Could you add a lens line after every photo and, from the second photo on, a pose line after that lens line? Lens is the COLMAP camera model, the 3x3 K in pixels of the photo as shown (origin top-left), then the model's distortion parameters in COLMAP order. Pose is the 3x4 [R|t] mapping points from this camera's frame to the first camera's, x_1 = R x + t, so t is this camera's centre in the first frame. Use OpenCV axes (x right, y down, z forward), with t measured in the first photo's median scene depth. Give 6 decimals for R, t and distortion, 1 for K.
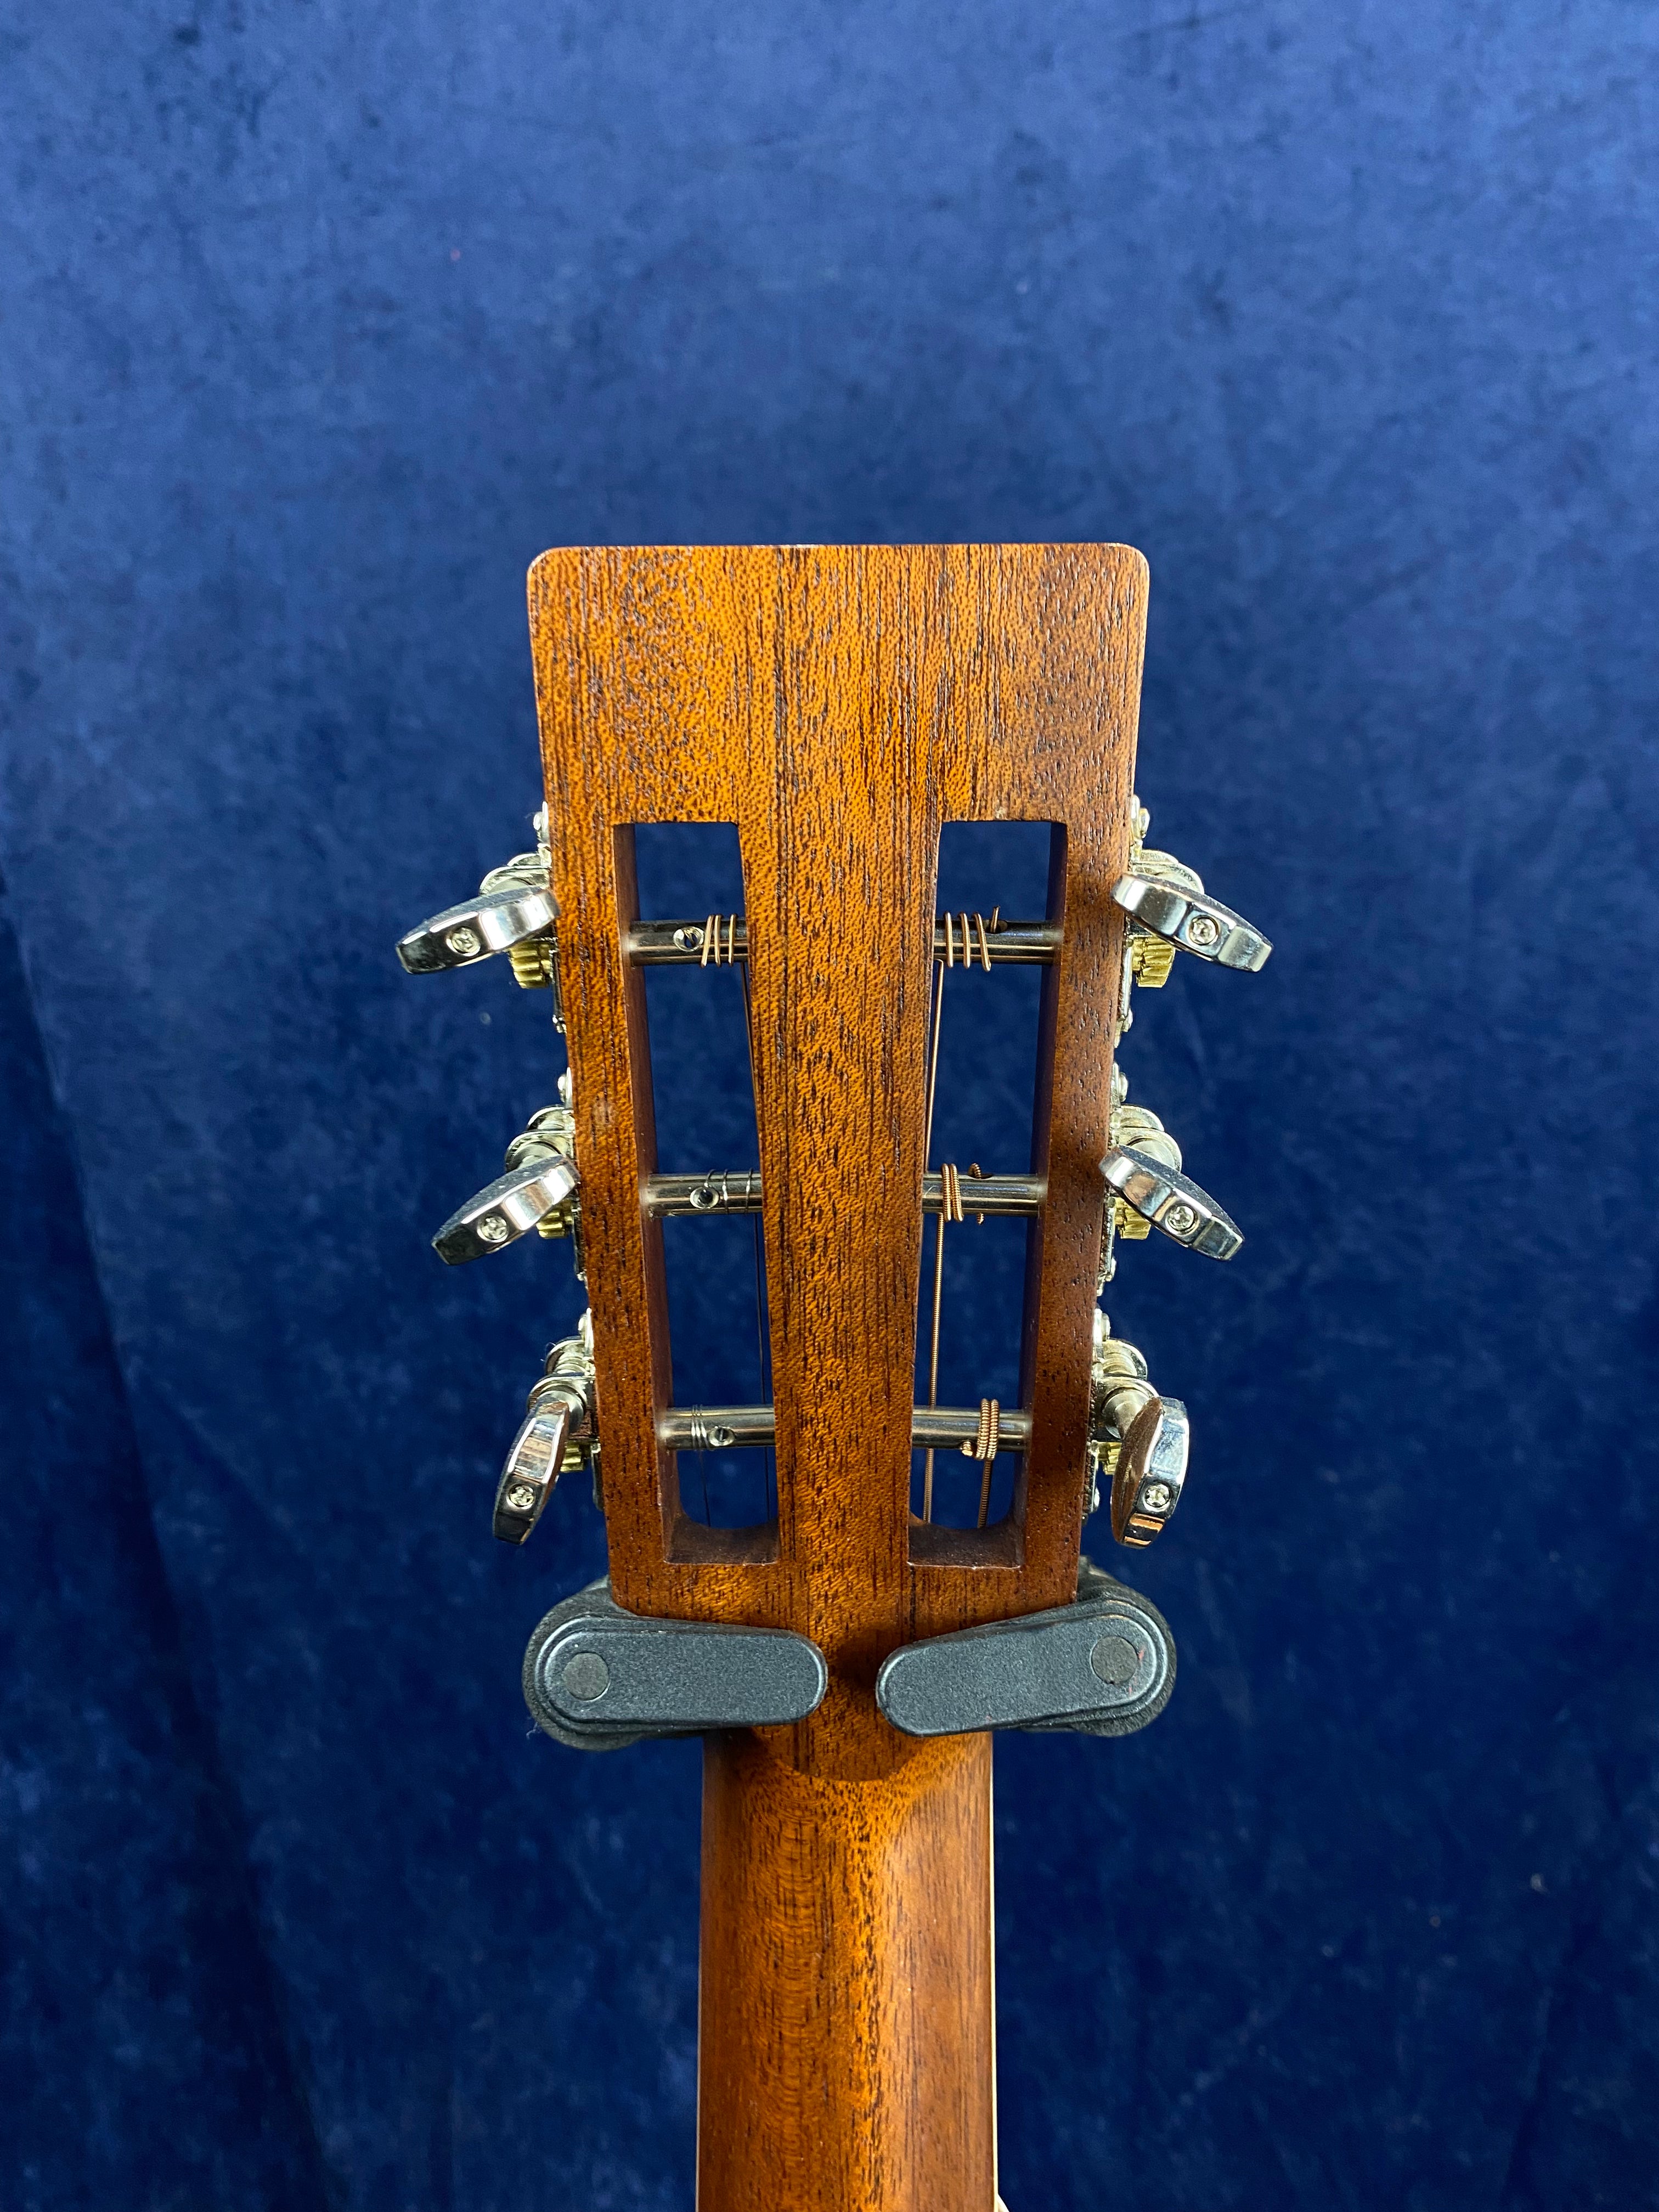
lens RADIAL K [[1690.9, 0, 829.0], [0, 1690.9, 1083.6], [0, 0, 1]] dist [0.022584, -0.025513]
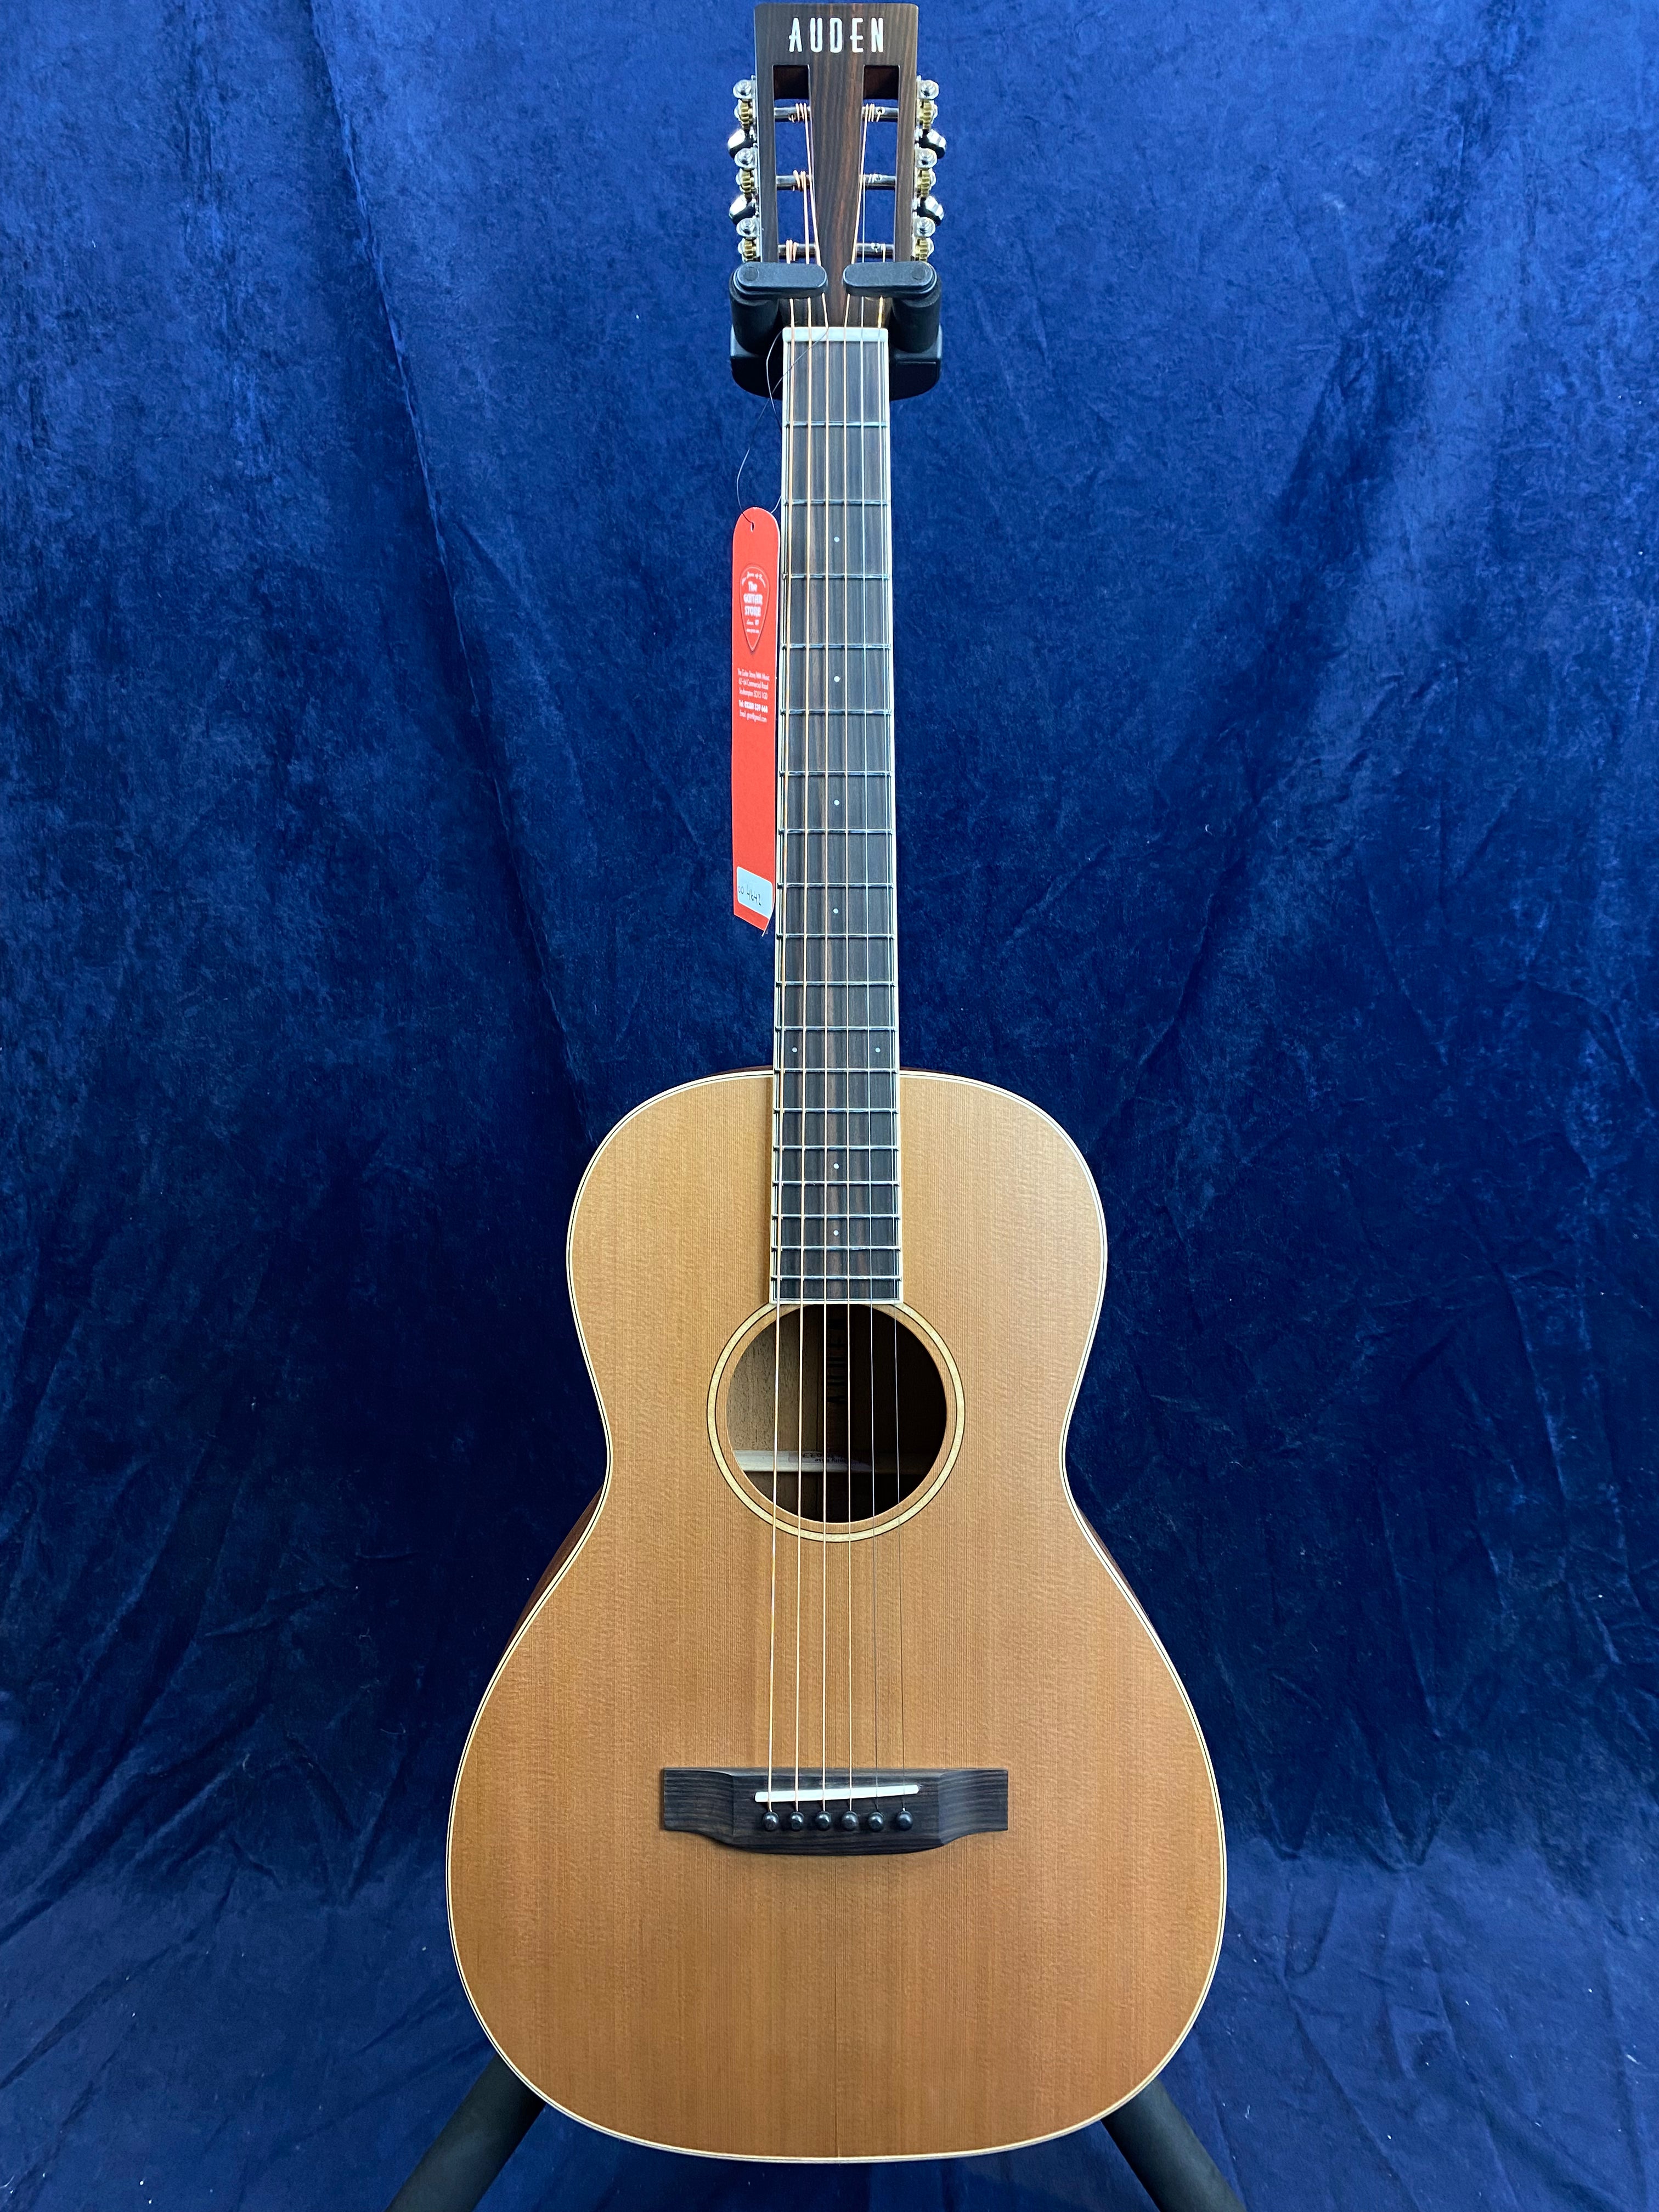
lens RADIAL K [[1690.9, 0, 828.7], [0, 1690.9, 1102.2], [0, 0, 1]] dist [0.022584, -0.025513]
pose [[0.999609, 0.027940, 0.001001, 0.015256], [-0.027814, 0.990219, 0.136721, 0.529132], [0.002828, -0.136696, 0.990609, -0.862862]]
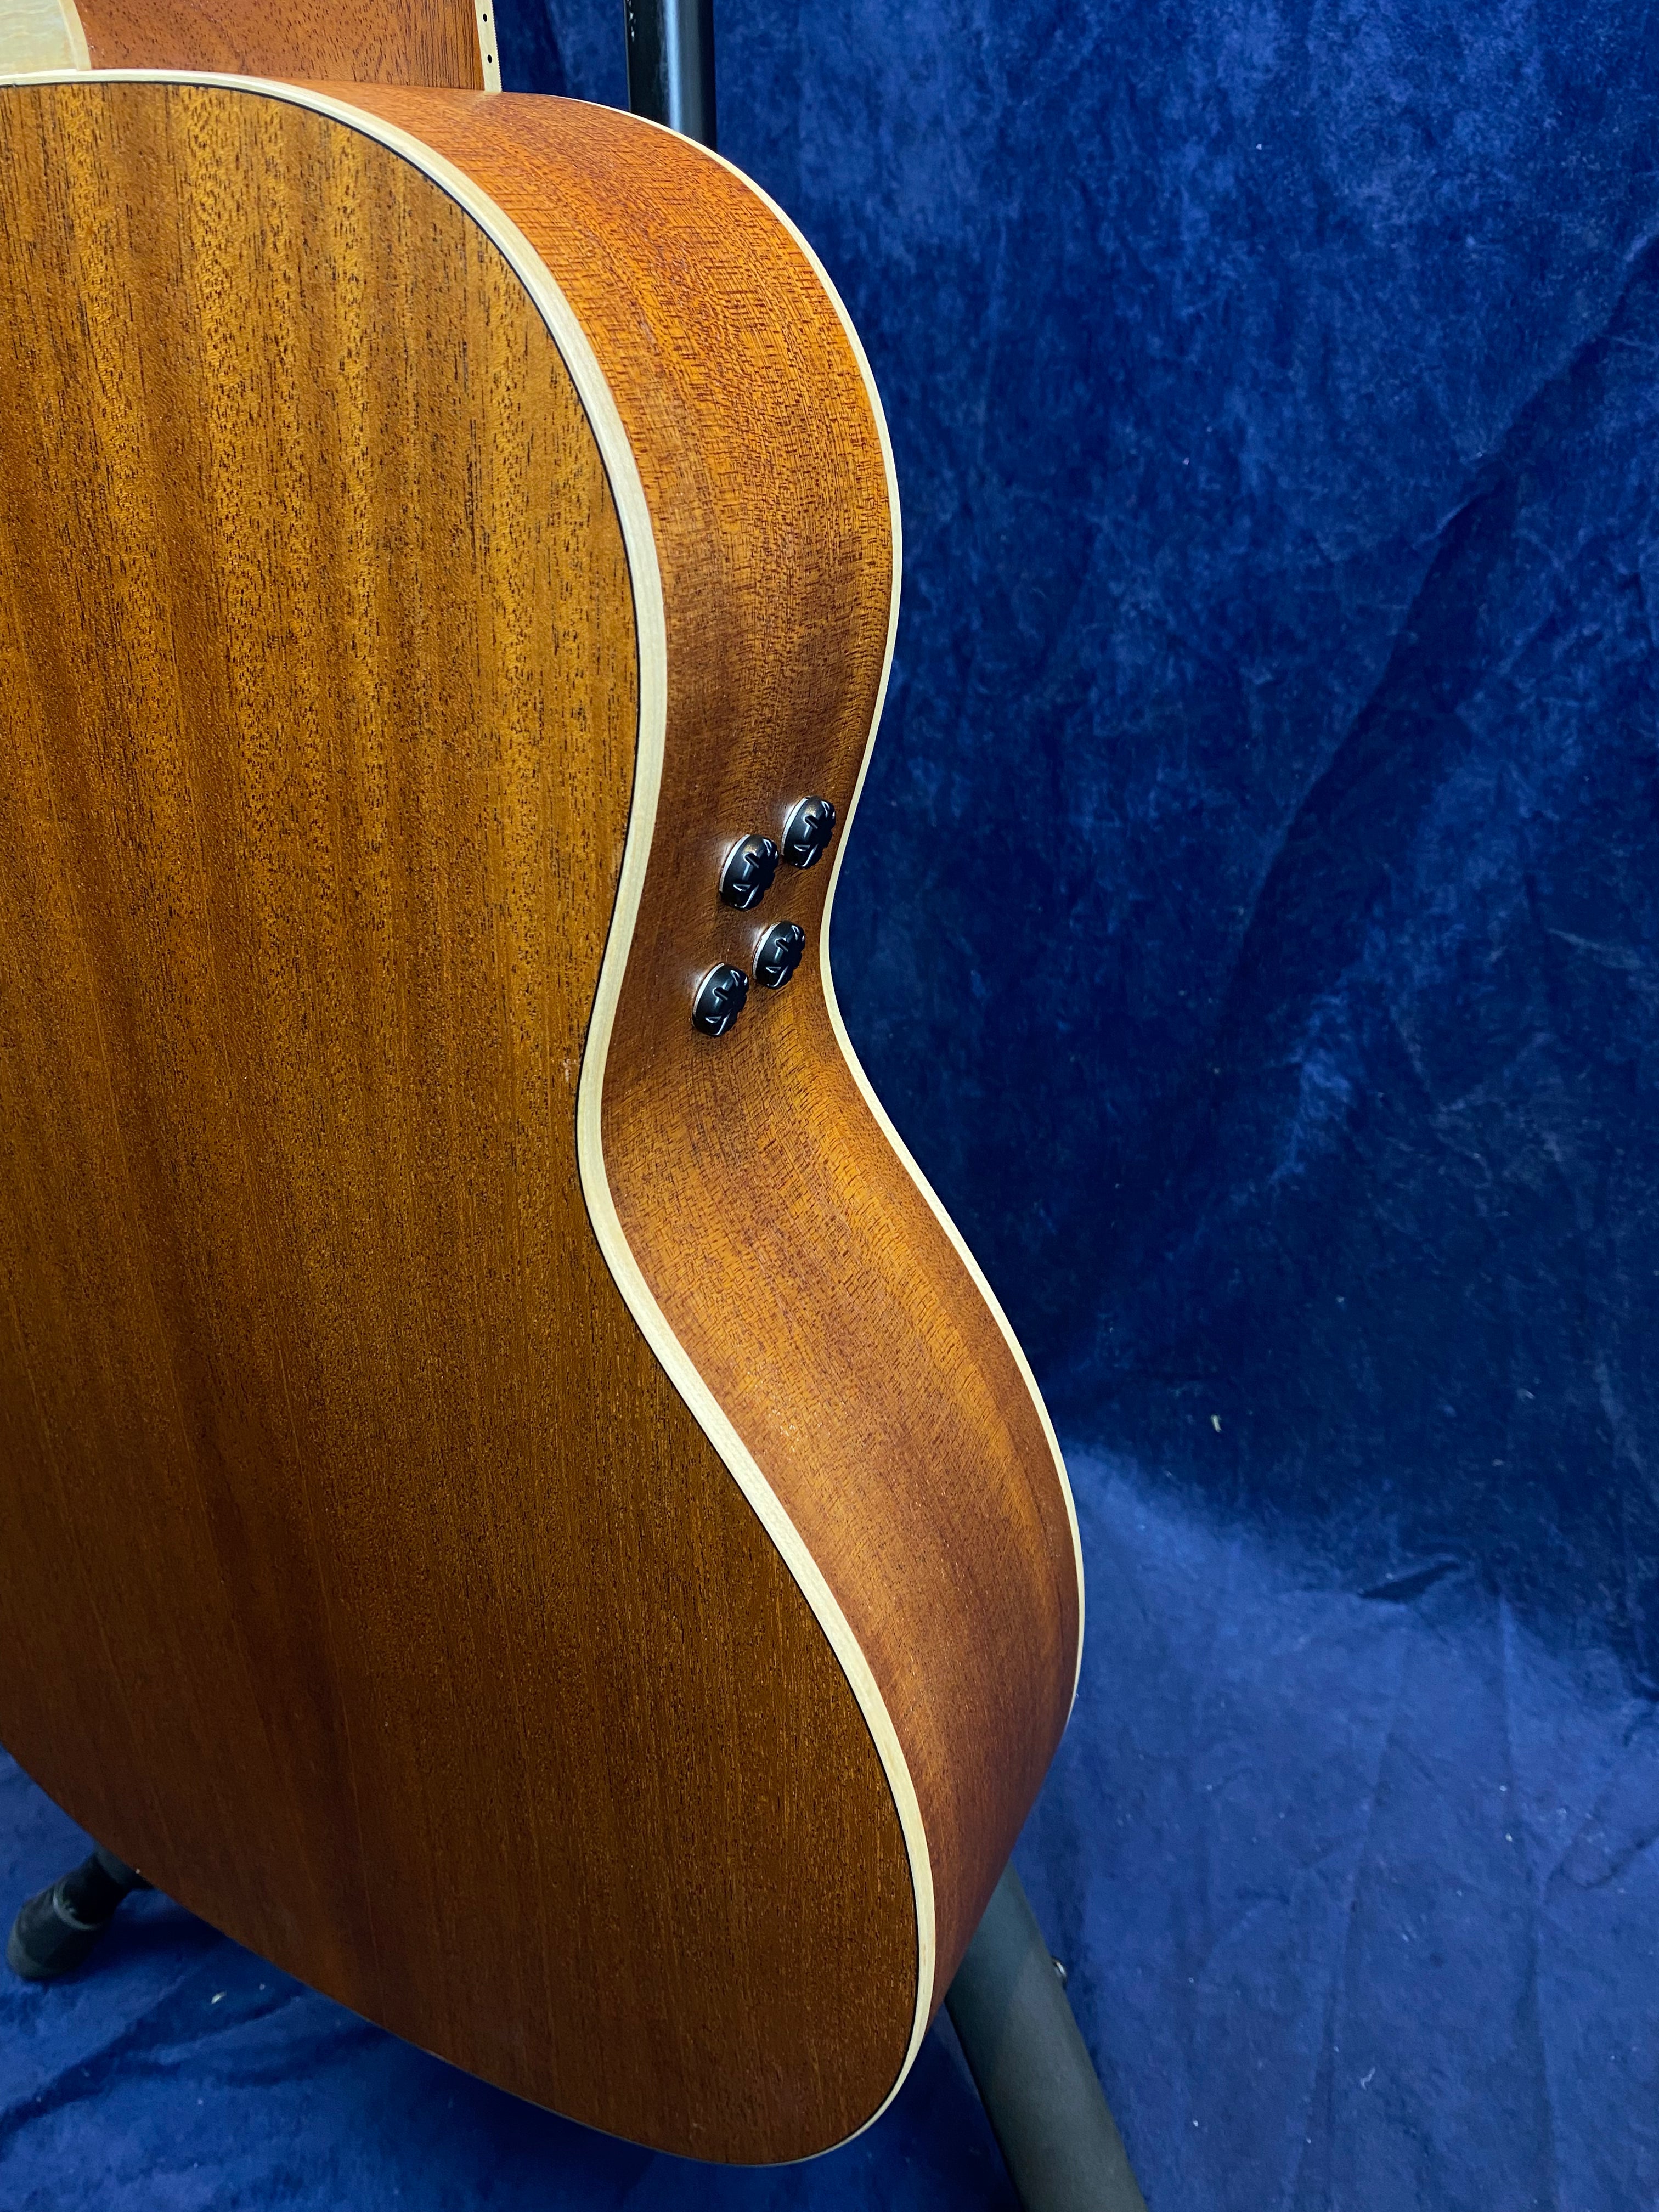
lens RADIAL K [[1690.9, 0, 828.7], [0, 1690.9, 1110.3], [0, 0, 1]] dist [0.022584, -0.025513]
pose [[0.890613, 0.207687, -0.404567, 0.448262], [0.011530, 0.879025, 0.476635, 0.697733], [0.454615, -0.429163, 0.780477, -0.086902]]
